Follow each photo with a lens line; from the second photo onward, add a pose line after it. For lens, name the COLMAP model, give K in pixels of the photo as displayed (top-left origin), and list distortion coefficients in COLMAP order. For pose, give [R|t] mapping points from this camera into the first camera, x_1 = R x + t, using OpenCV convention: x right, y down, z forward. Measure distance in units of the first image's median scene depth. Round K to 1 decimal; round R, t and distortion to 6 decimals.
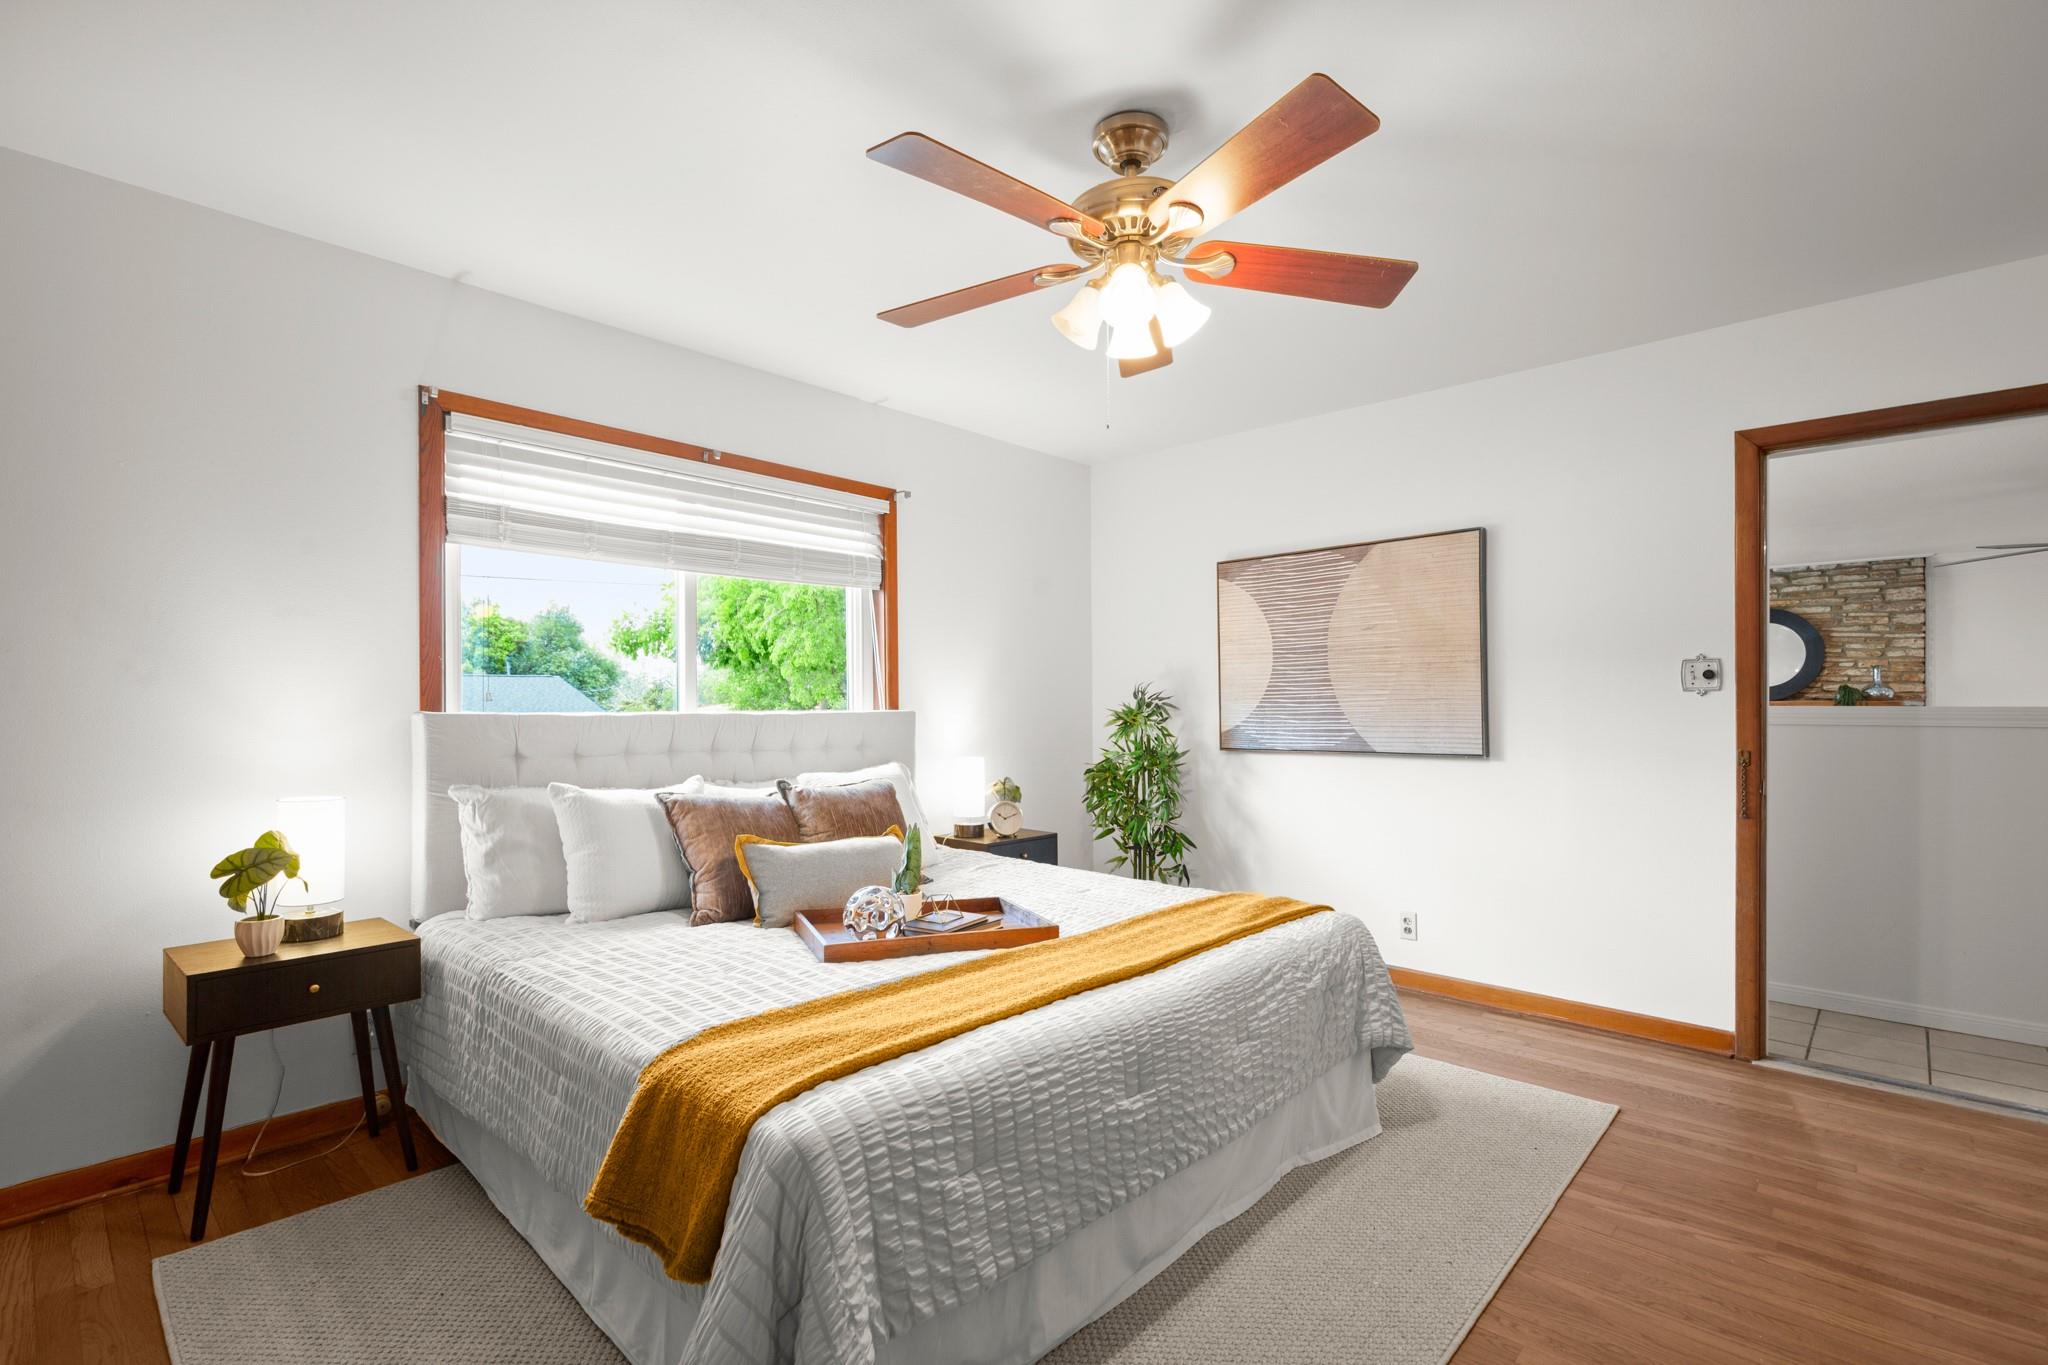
lens RADIAL K [[934.5, 0, 1033.2], [0, 934.5, 701.5], [0, 0, 1]] dist [0.004511, 0.000023]
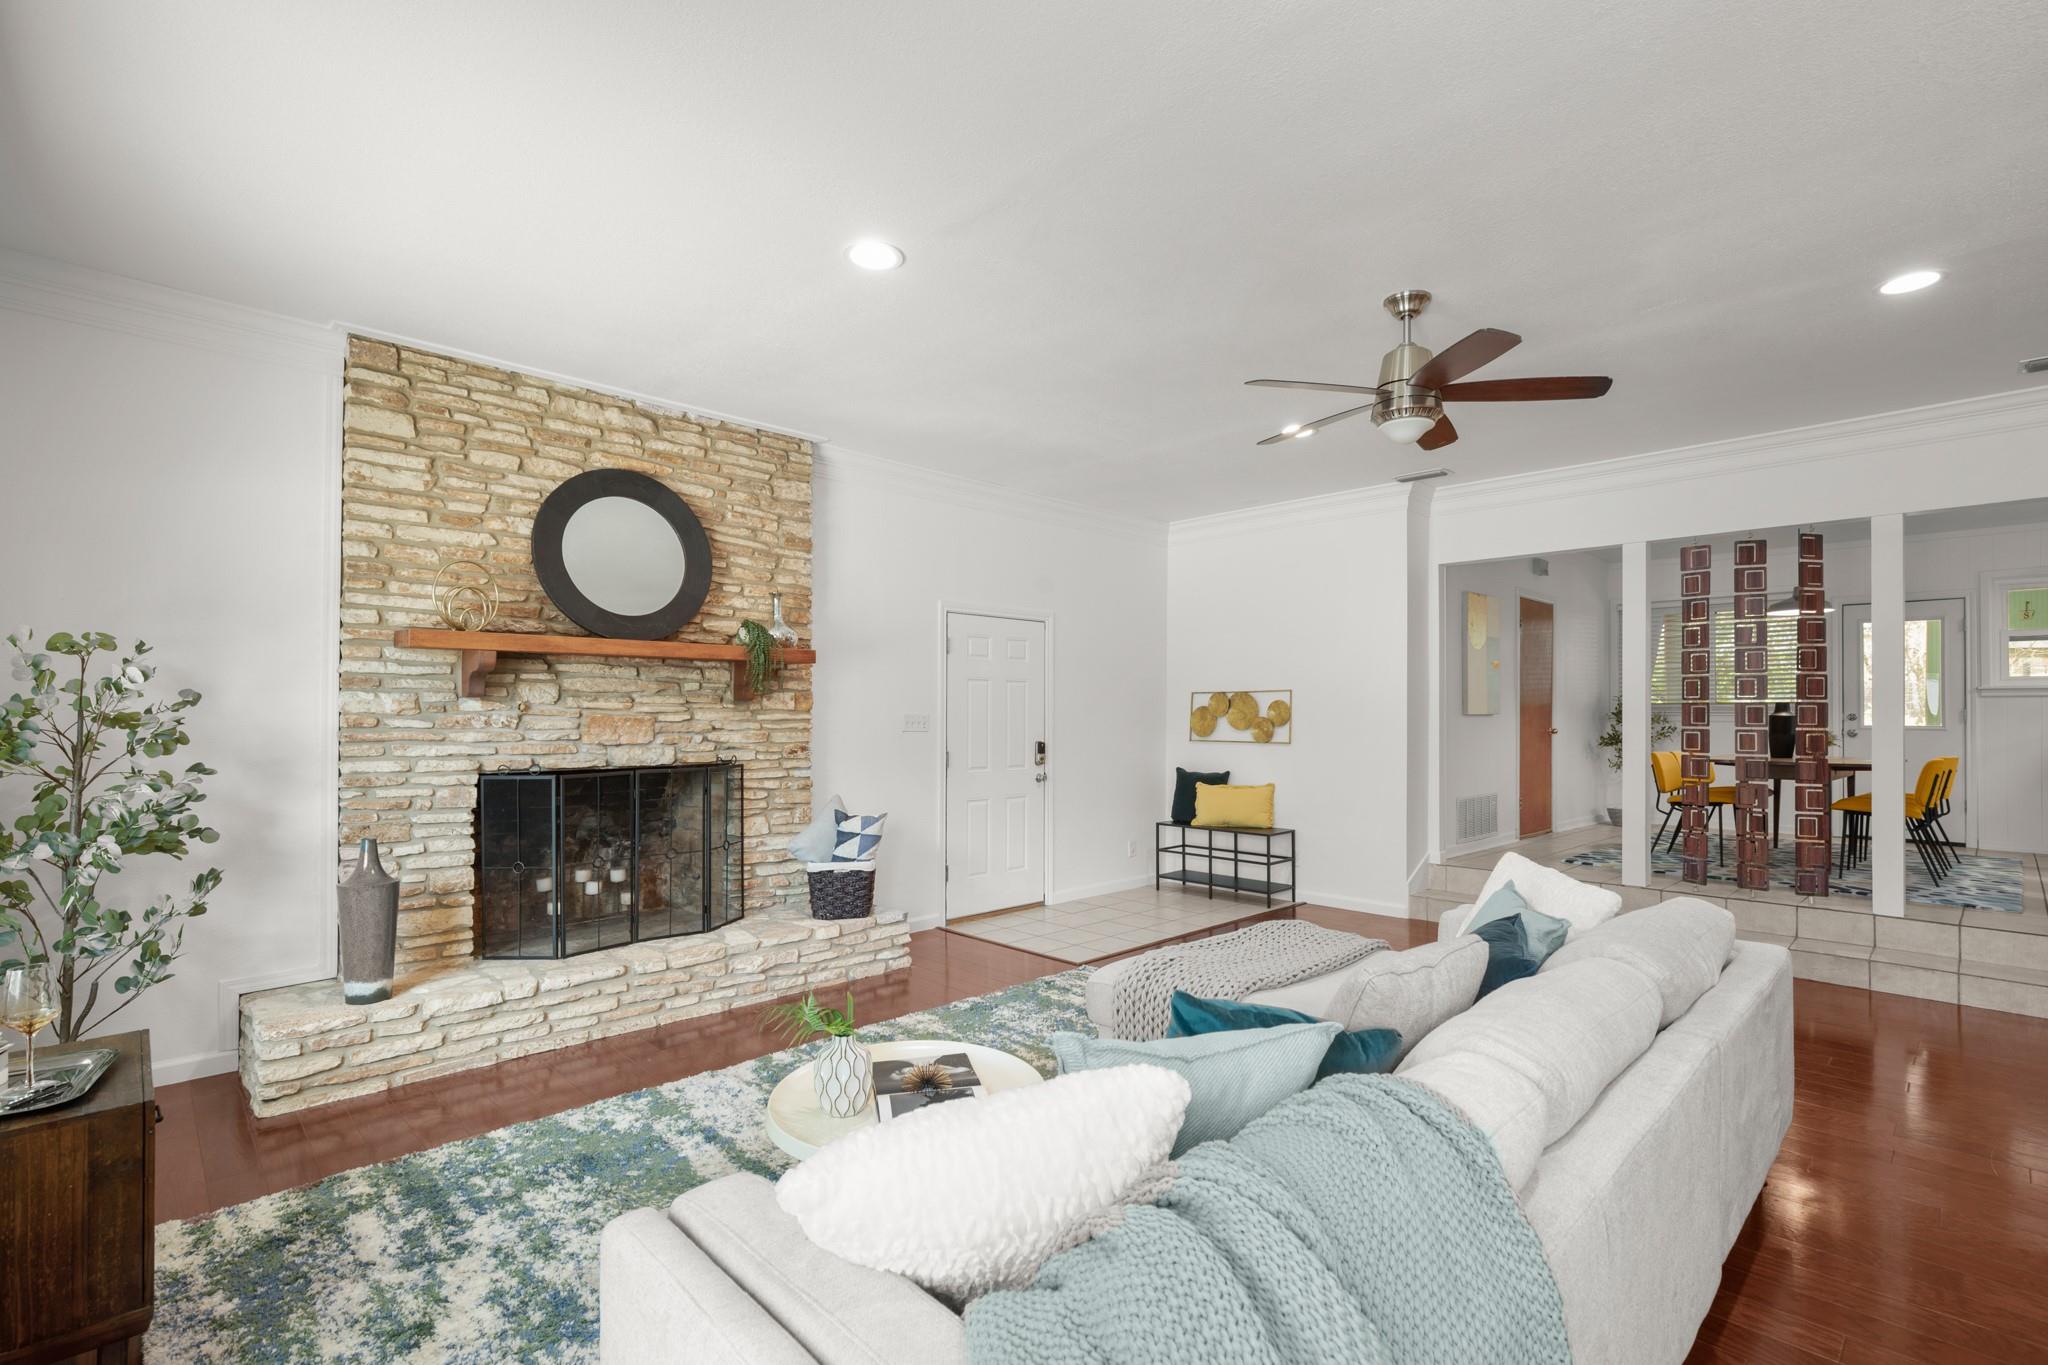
lens RADIAL K [[934.5, 0, 1038.9], [0, 934.5, 701.0], [0, 0, 1]] dist [0.004511, 0.000023]
pose [[0.054127, 0.007027, 0.998509, 0.275960], [-0.007448, 0.999950, -0.006633, 0.036005], [-0.998506, -0.007078, 0.054176, 0.776489]]
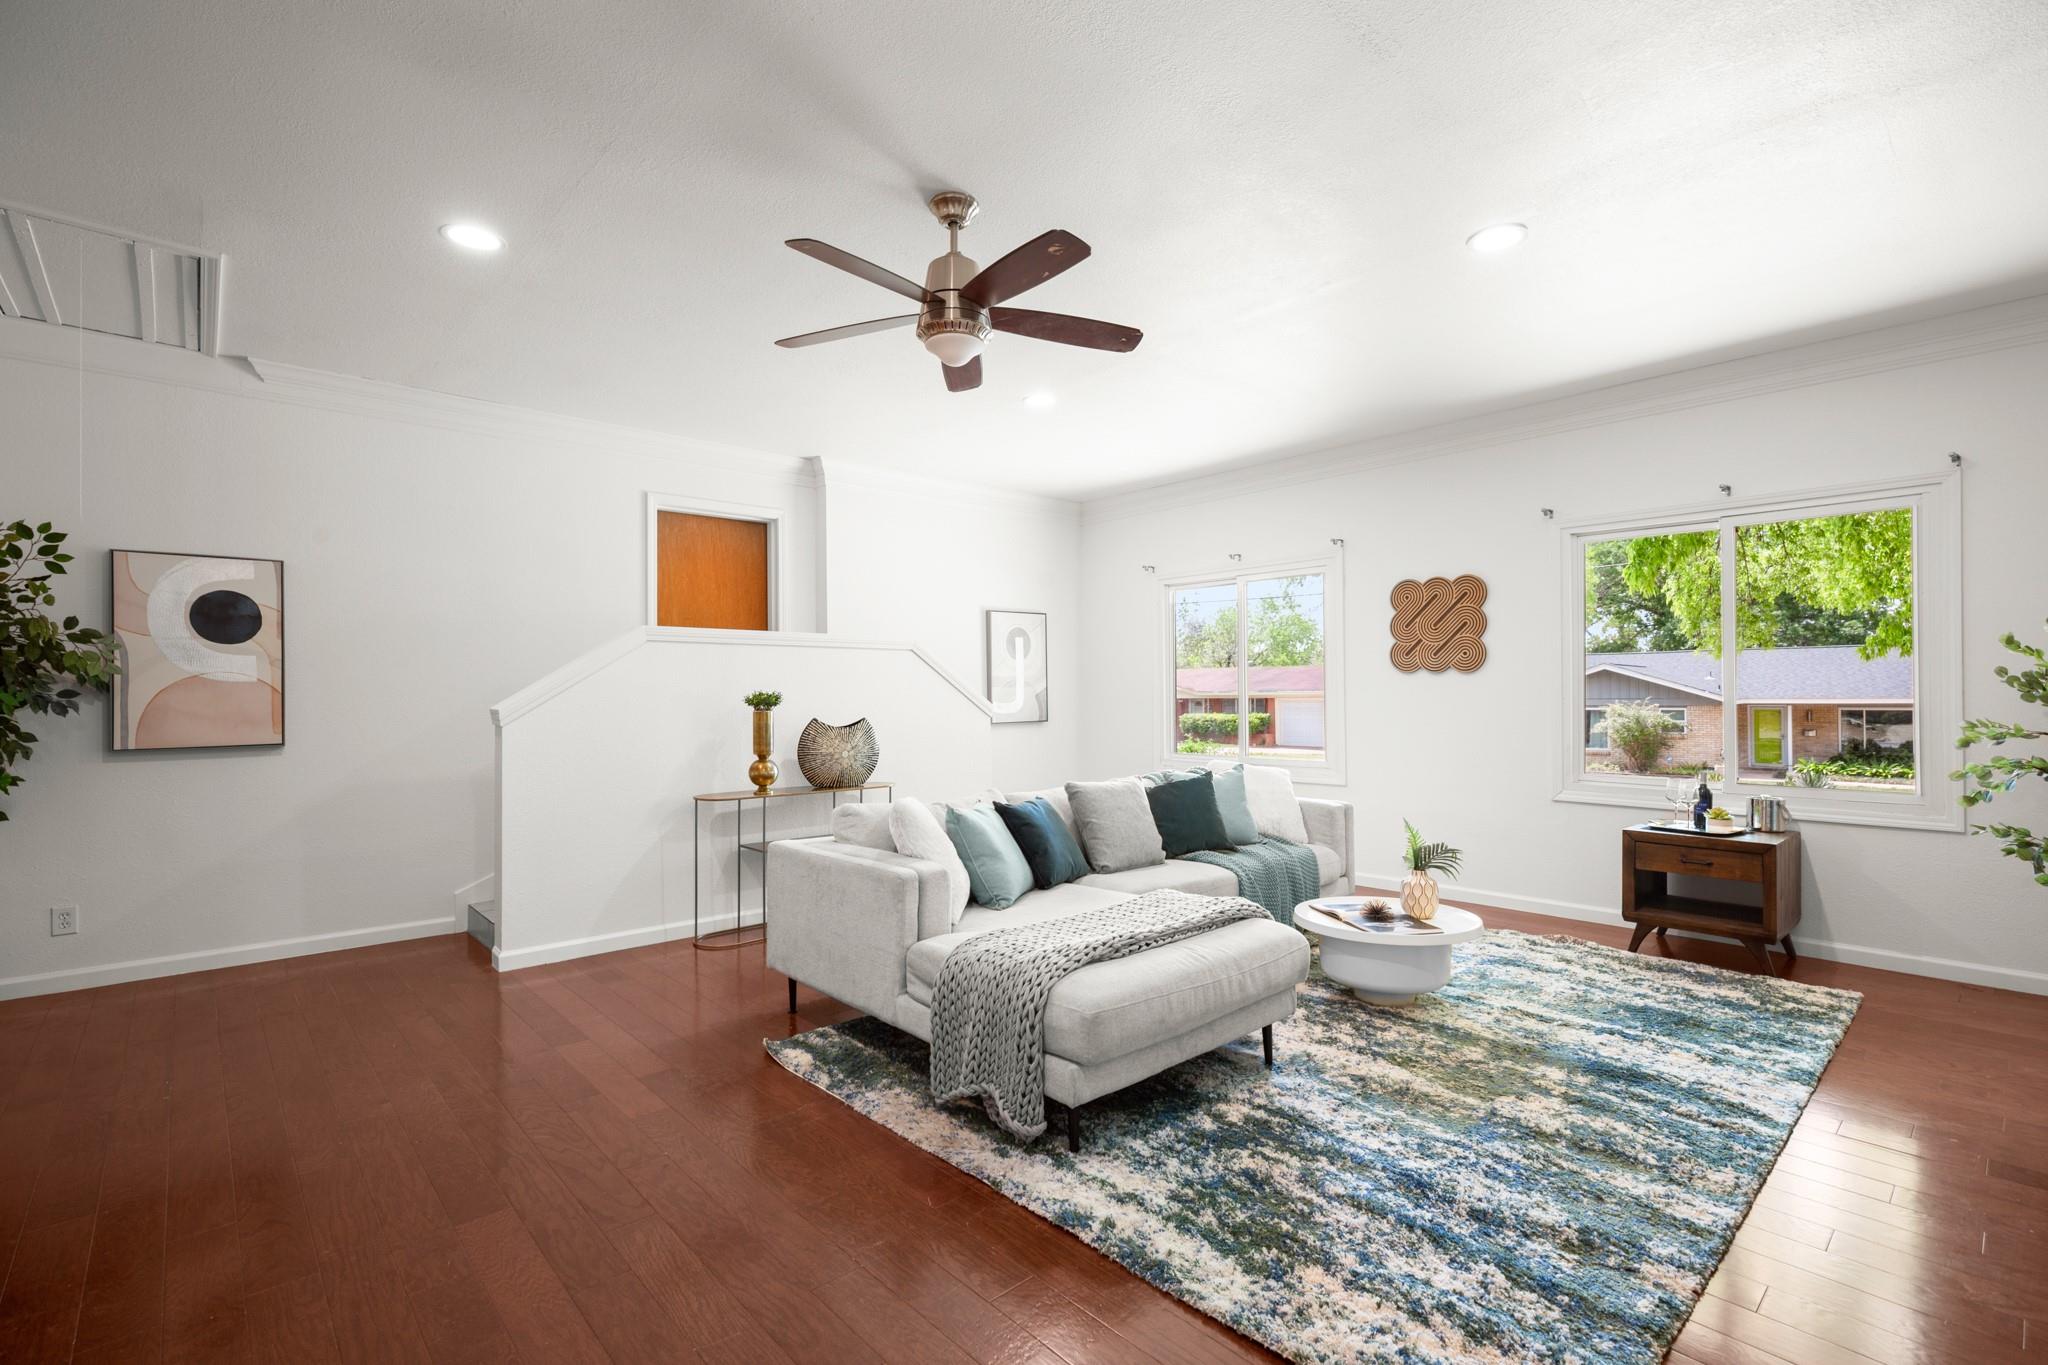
lens RADIAL K [[934.5, 0, 1033.8], [0, 934.5, 684.4], [0, 0, 1]] dist [0.004511, 0.000023]
pose [[-0.092918, -0.015759, -0.995549, 1.092765], [0.007053, 0.999839, -0.016485, 0.051530], [0.995649, -0.008553, -0.092792, 0.698766]]
